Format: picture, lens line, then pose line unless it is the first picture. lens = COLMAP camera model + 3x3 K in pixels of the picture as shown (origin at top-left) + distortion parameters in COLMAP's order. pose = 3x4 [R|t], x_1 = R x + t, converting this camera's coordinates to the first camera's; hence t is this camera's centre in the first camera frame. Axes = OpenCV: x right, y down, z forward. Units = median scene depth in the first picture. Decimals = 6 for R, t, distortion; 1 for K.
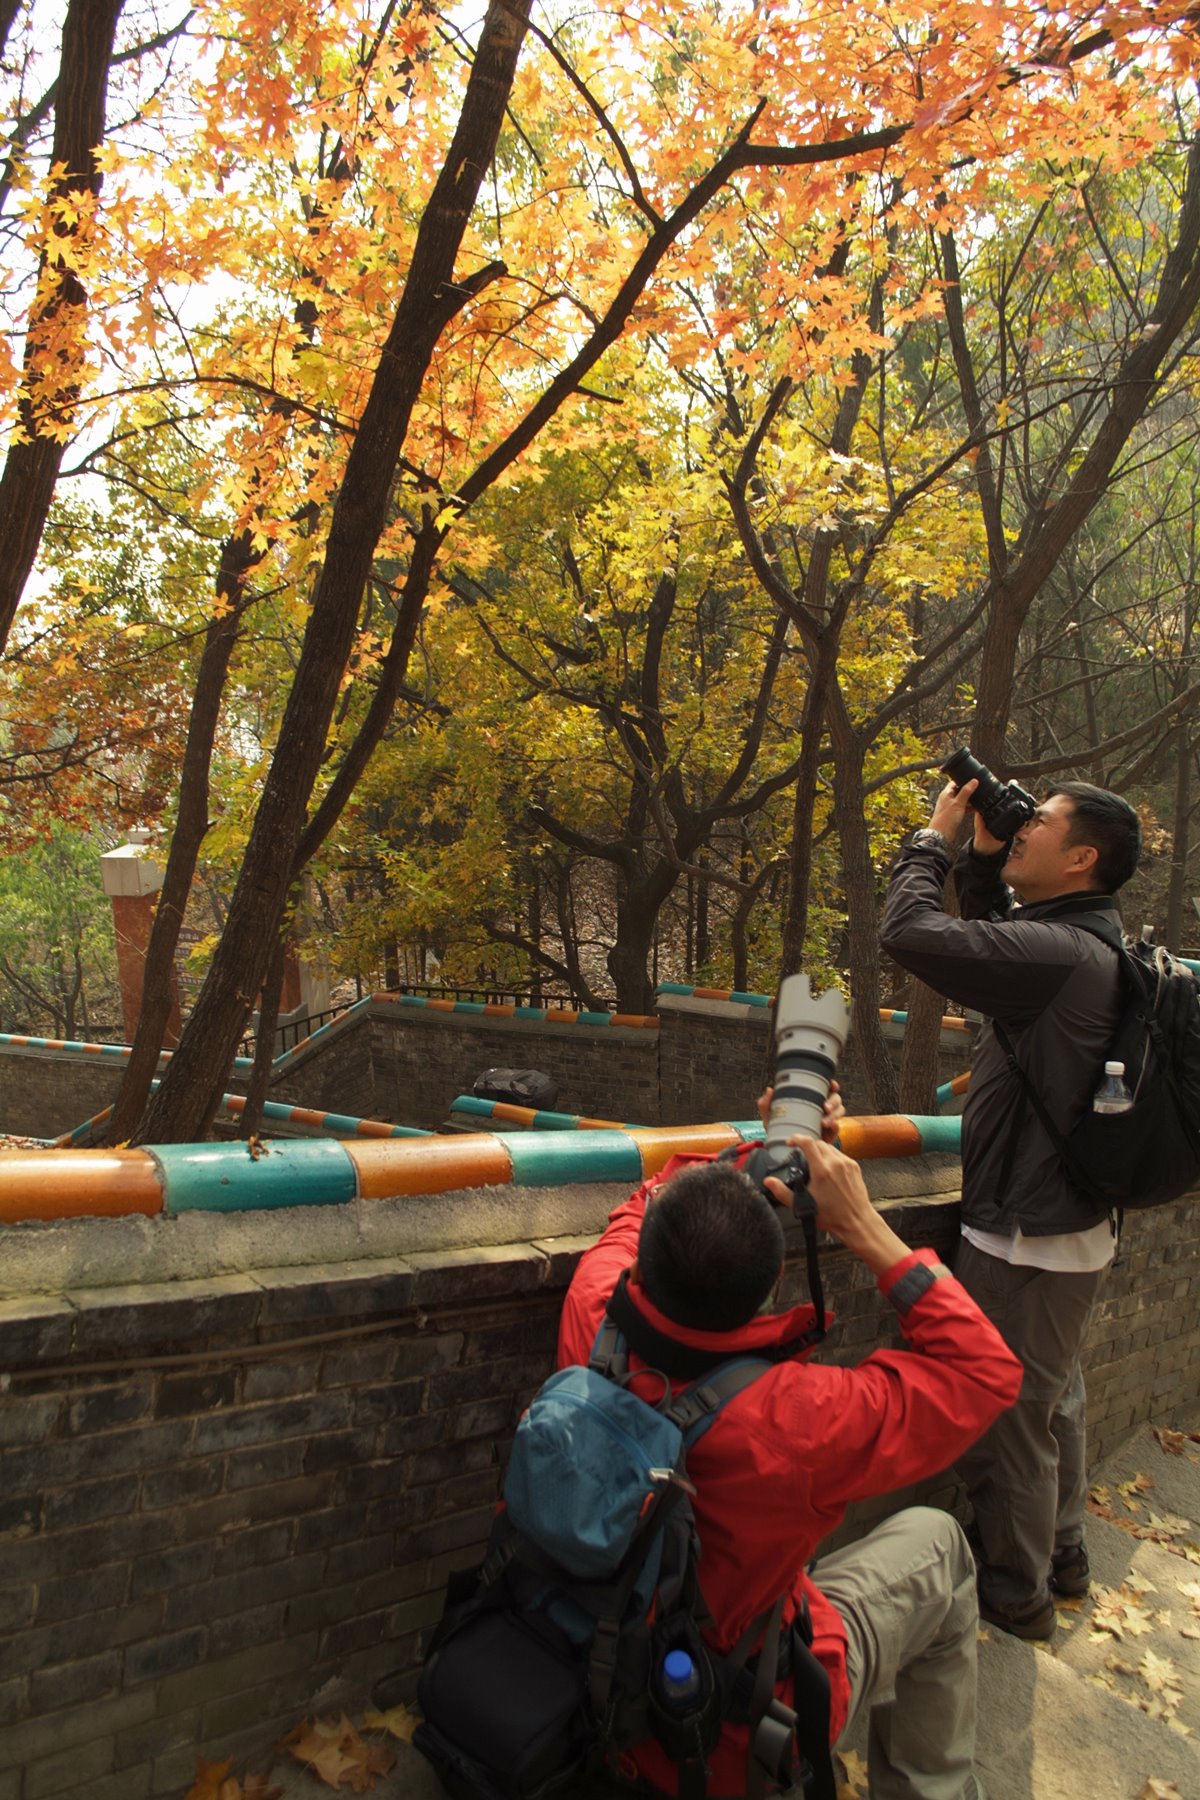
lens RADIAL K [[1478.2, 0, 609.5], [0, 1478.2, 900.8], [0, 0, 1]] dist [-0.091051, 0.015383]
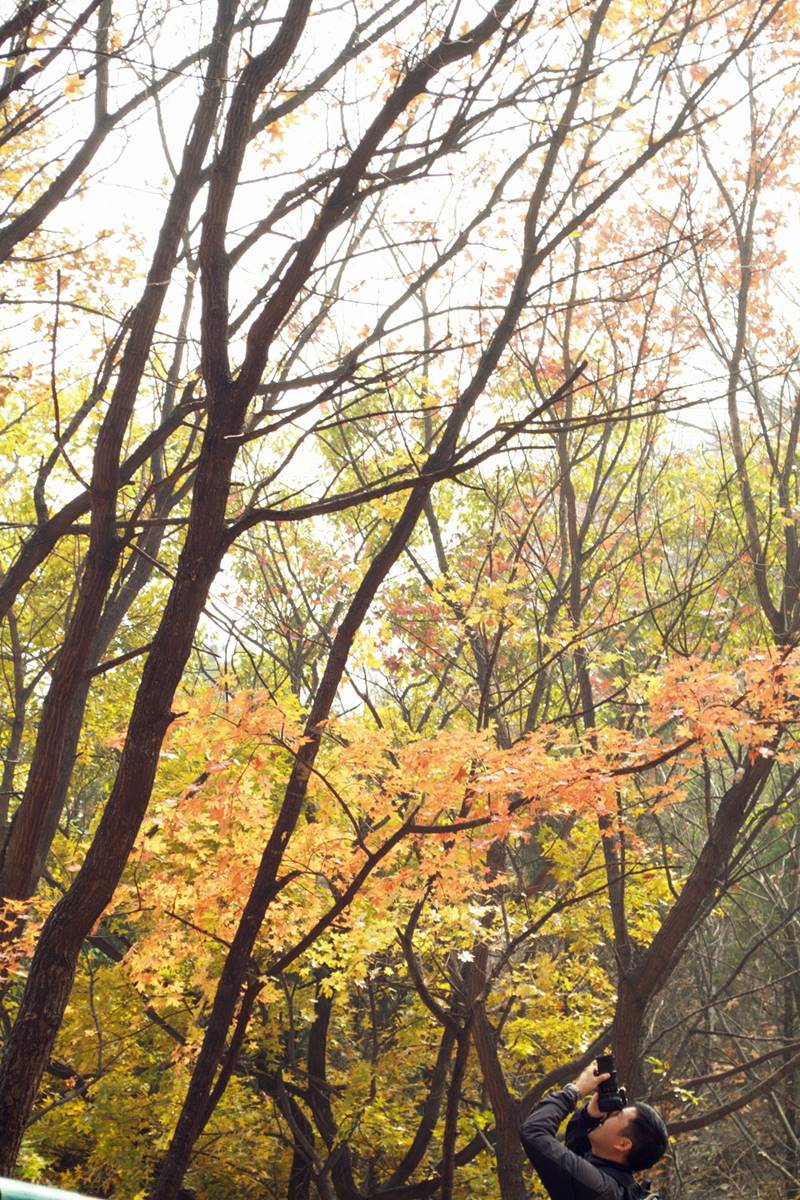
lens RADIAL K [[2847.2, 0, 405.6], [0, 2847.2, 597.2], [0, 0, 1]] dist [0.036171, 0.000000]
pose [[0.996693, 0.026406, 0.076851, -0.133915], [-0.002886, 0.956639, -0.291263, 0.217800], [-0.081209, 0.290078, 0.953551, -1.704154]]
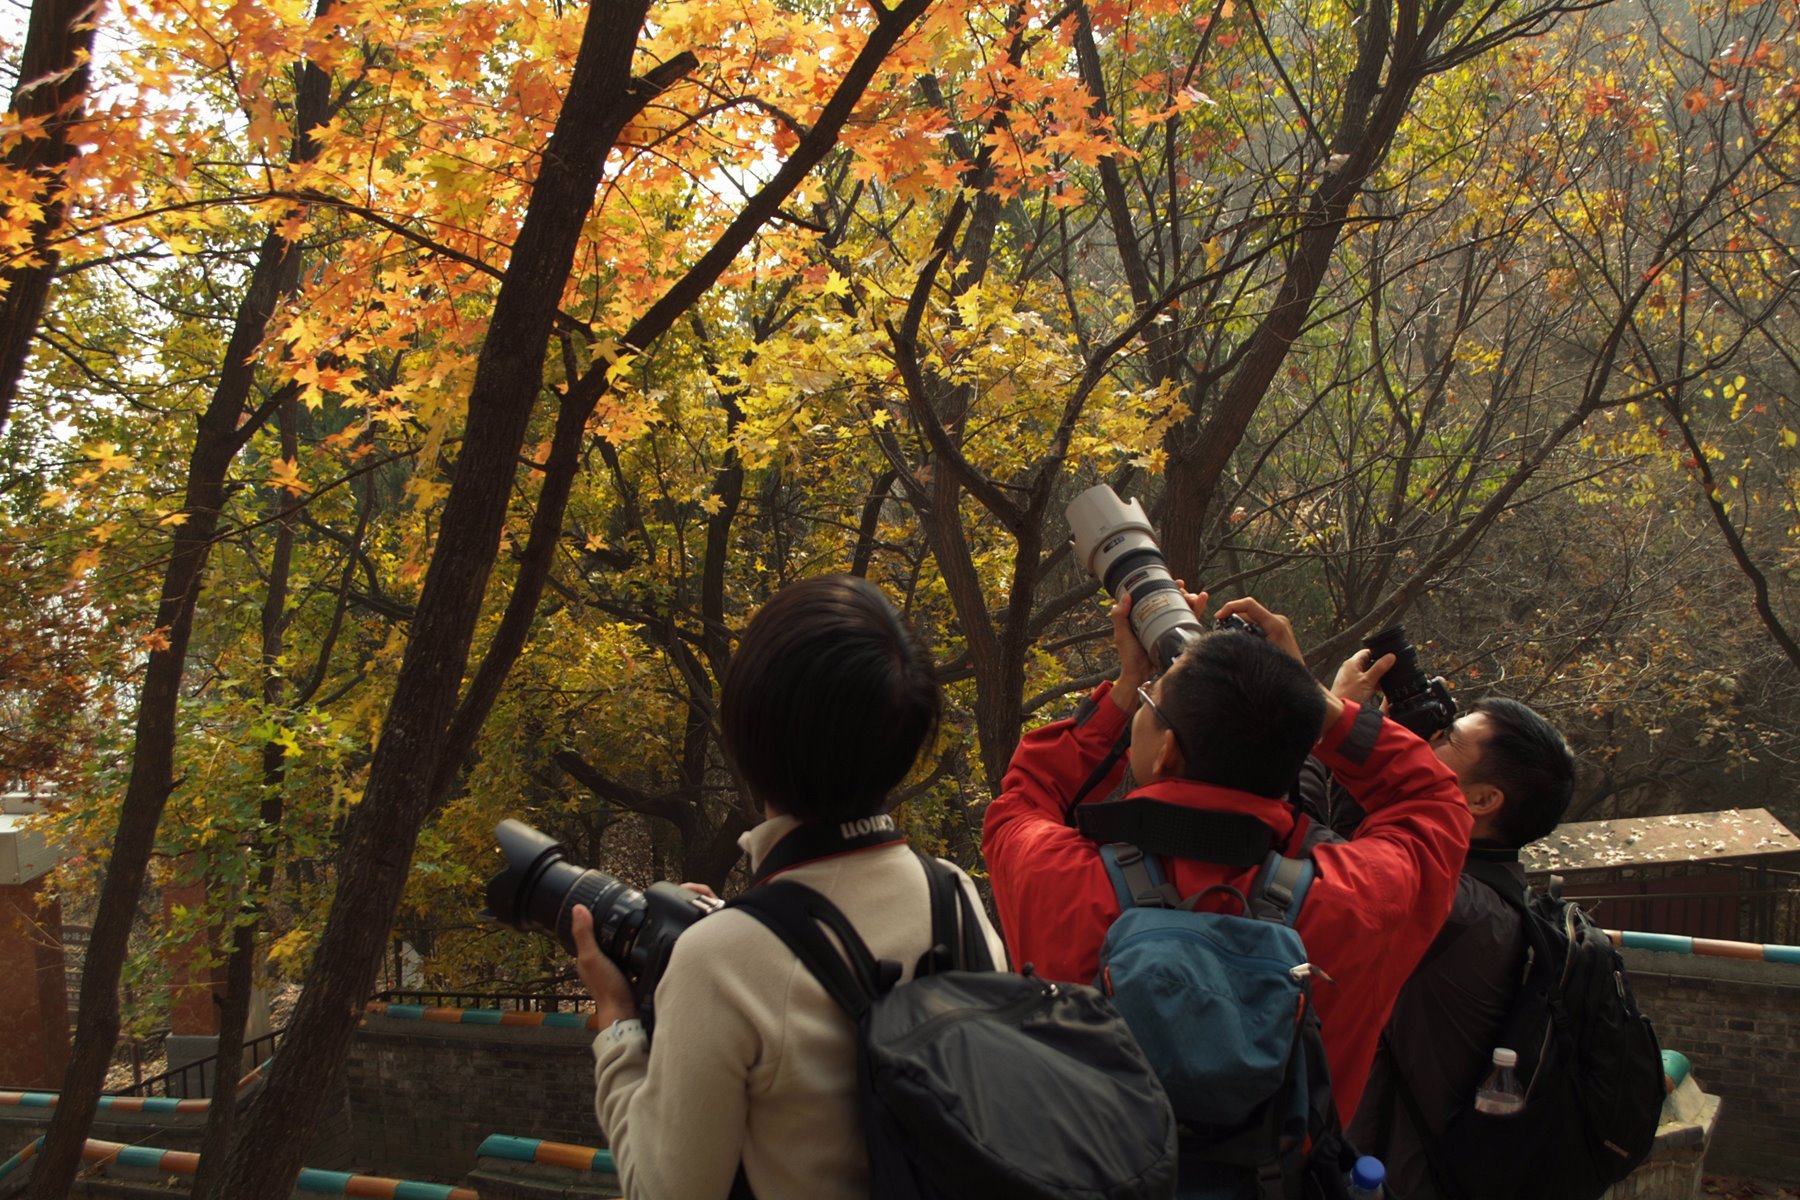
lens RADIAL K [[1860.0, 0, 883.7], [0, 1860.0, 608.5], [0, 0, 1]] dist [-0.066832, 0.000000]
pose [[0.988857, -0.015116, 0.148102, -0.064788], [0.035314, 0.990254, -0.134719, -0.000454], [-0.144622, 0.138448, 0.979753, 0.019760]]
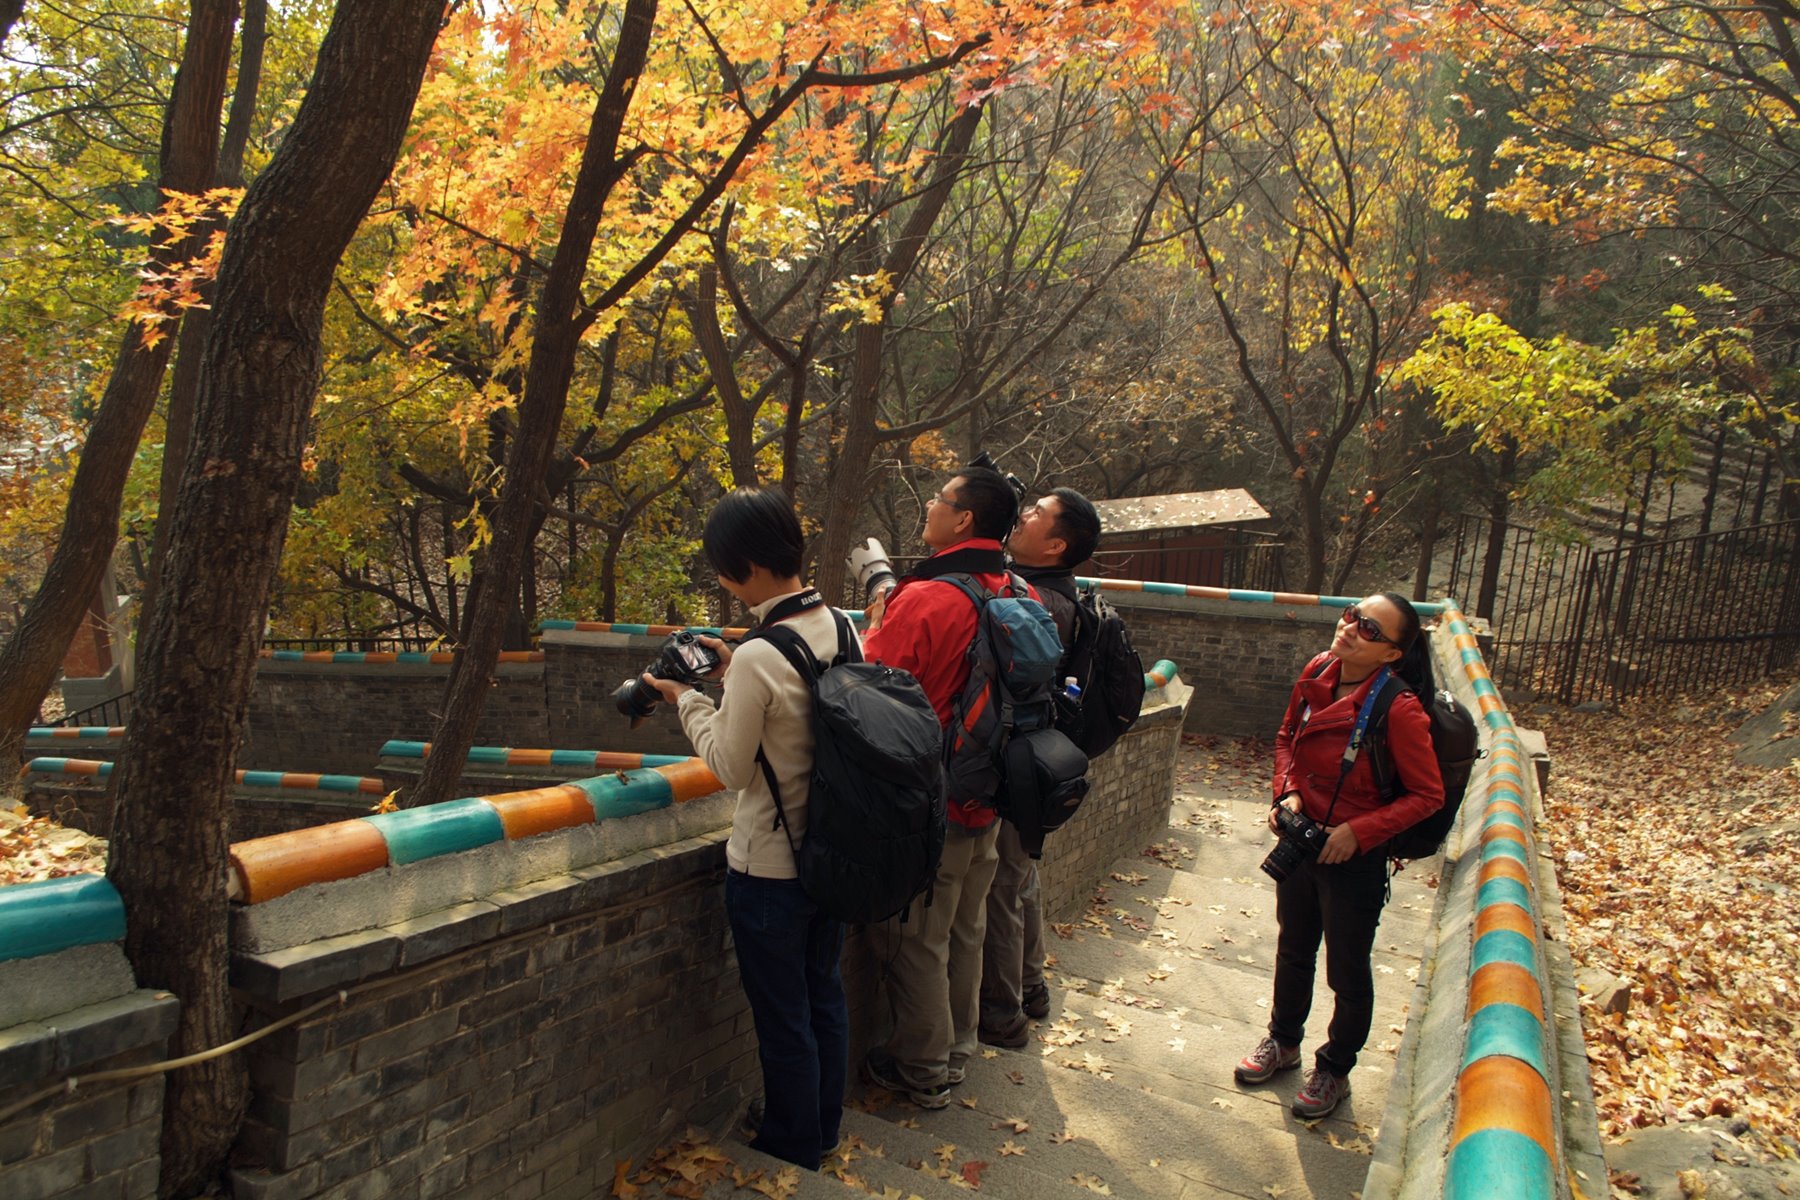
lens RADIAL K [[1478.2, 0, 900.3], [0, 1478.2, 615.3], [0, 0, 1]] dist [-0.091051, 0.015383]
pose [[0.937008, -0.073959, 0.341388, -0.191123], [0.049577, 0.995592, 0.079615, -0.046485], [-0.345772, -0.057675, 0.936544, -0.230364]]
